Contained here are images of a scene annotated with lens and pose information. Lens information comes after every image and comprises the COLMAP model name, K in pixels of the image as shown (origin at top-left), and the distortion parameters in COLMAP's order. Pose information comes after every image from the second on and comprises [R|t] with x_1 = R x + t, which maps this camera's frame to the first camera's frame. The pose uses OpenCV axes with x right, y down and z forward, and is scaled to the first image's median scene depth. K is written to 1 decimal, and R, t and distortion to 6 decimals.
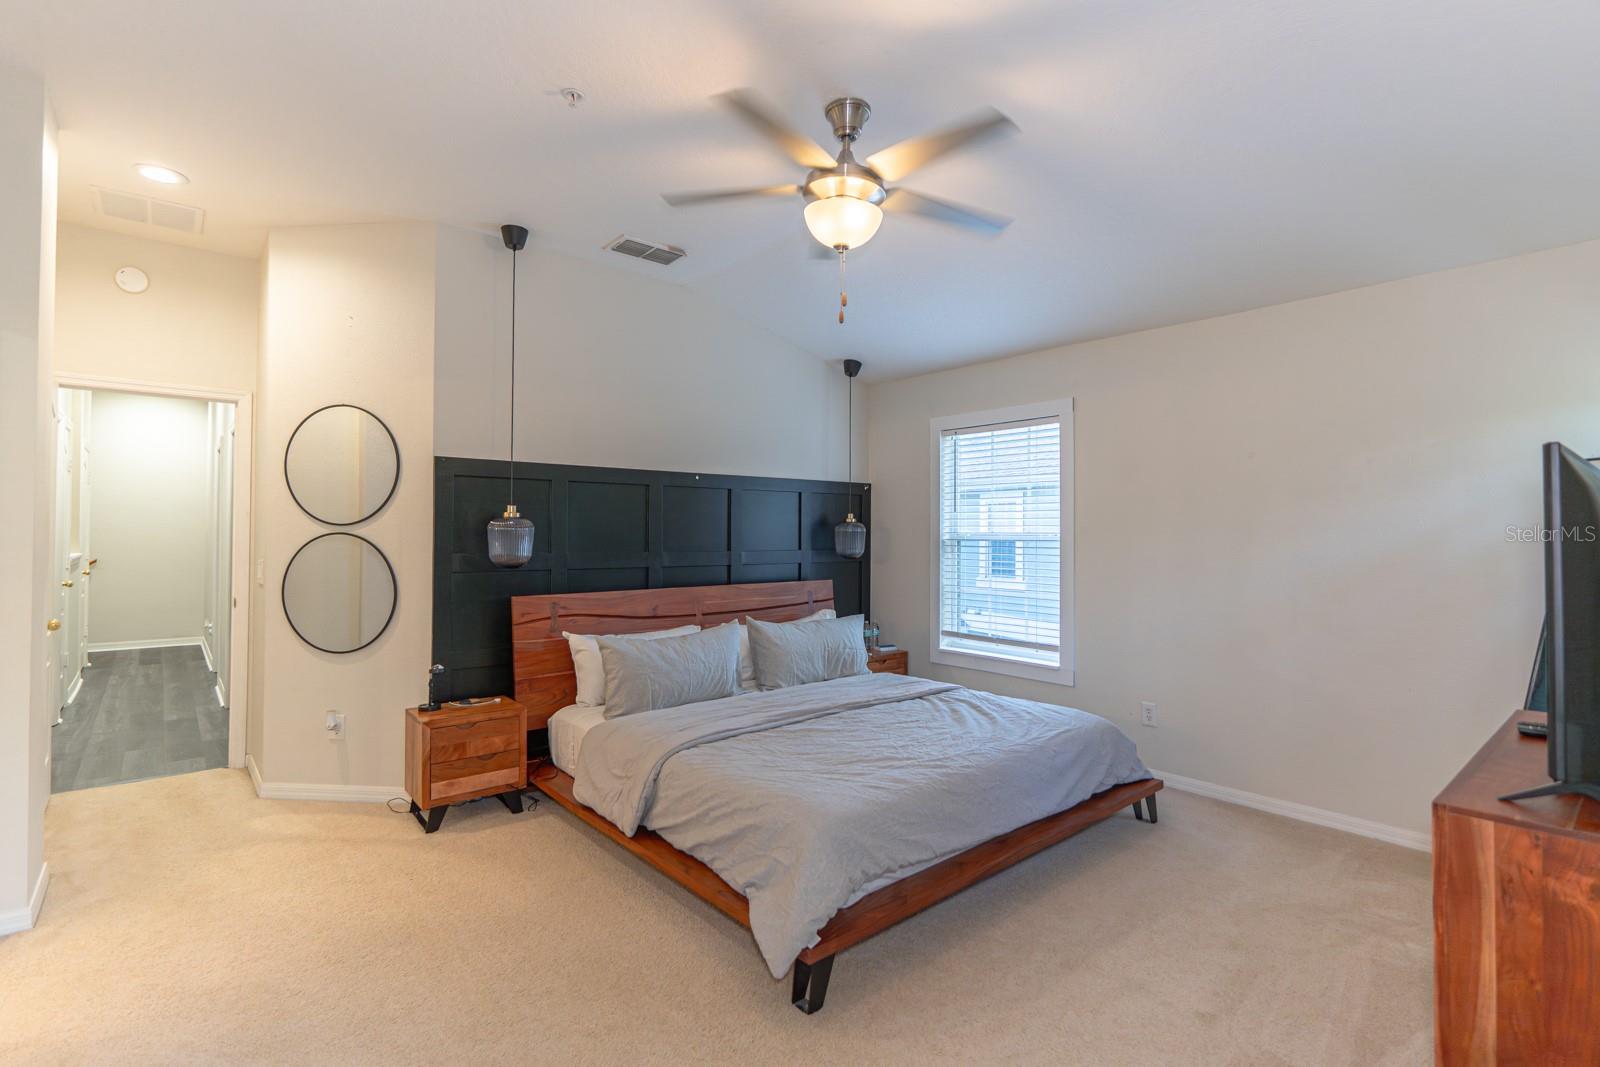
lens RADIAL K [[758.4, 0, 799.9], [0, 758.4, 529.1], [0, 0, 1]] dist [-0.003344, 0.000011]
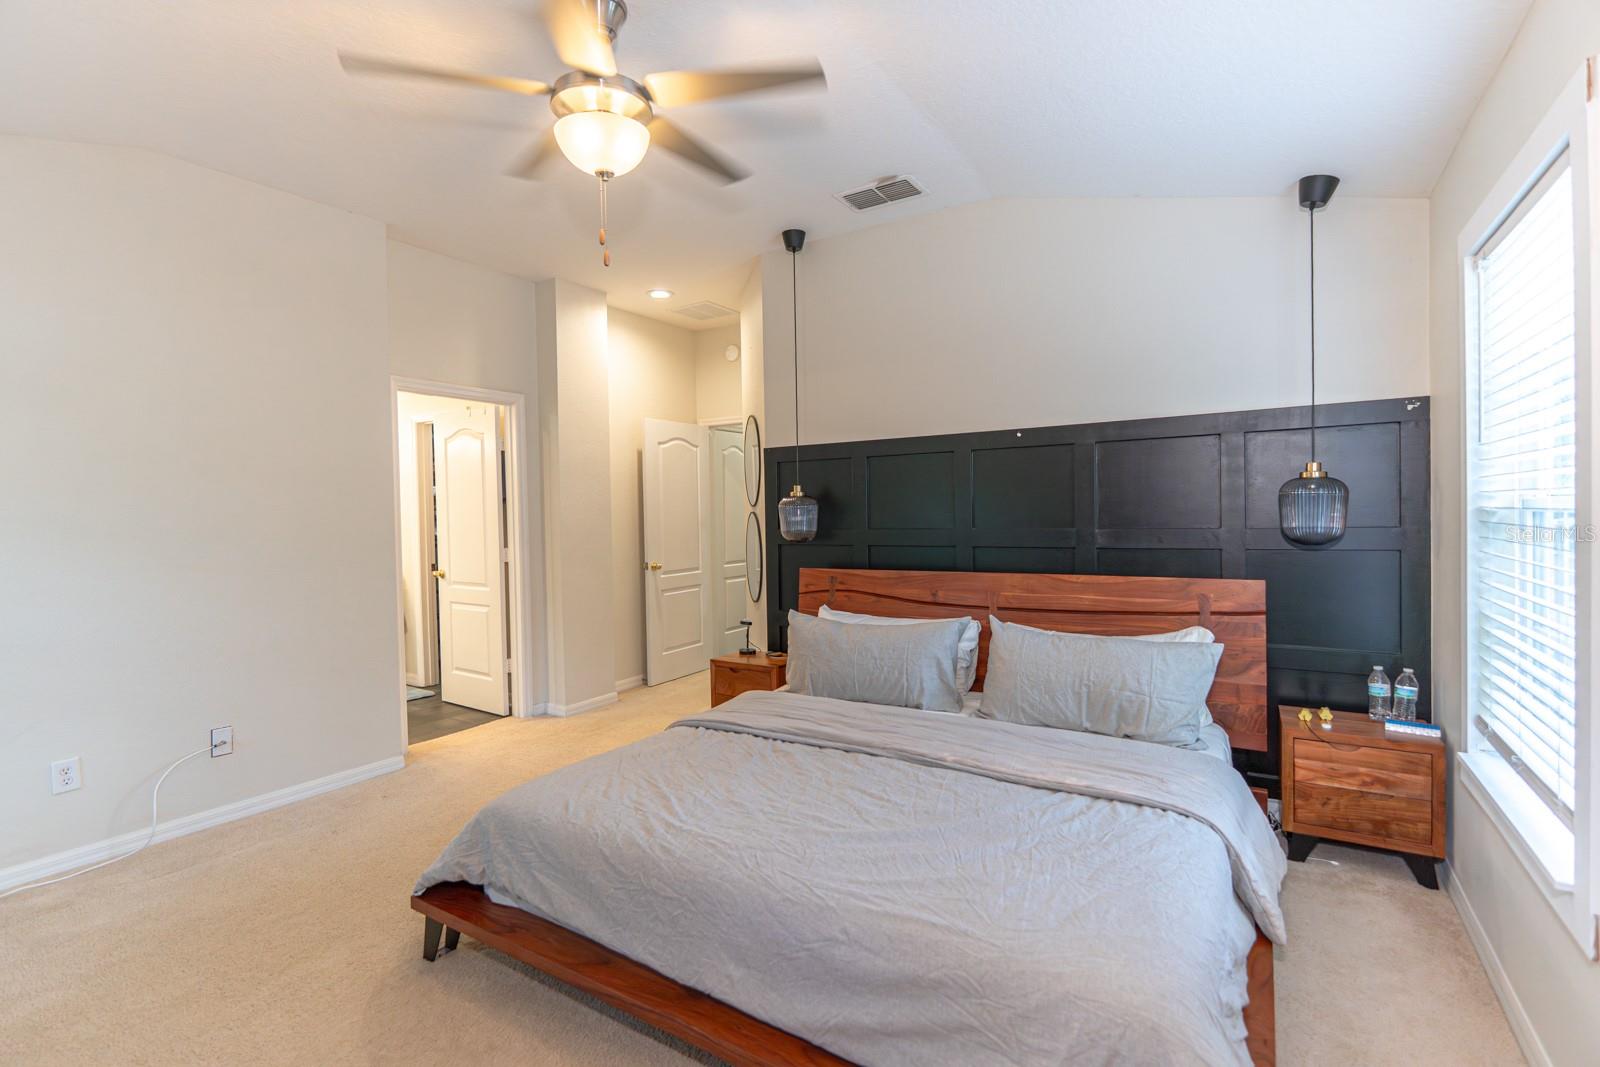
lens RADIAL K [[744.1, 0, 799.6], [0, 744.1, 524.5], [0, 0, 1]] dist [-0.002210, -0.000022]
pose [[0.292650, 0.012823, -0.956133, 0.660860], [0.029137, 0.999326, 0.022321, 0.001617], [0.955775, -0.034391, 0.292080, 0.680296]]
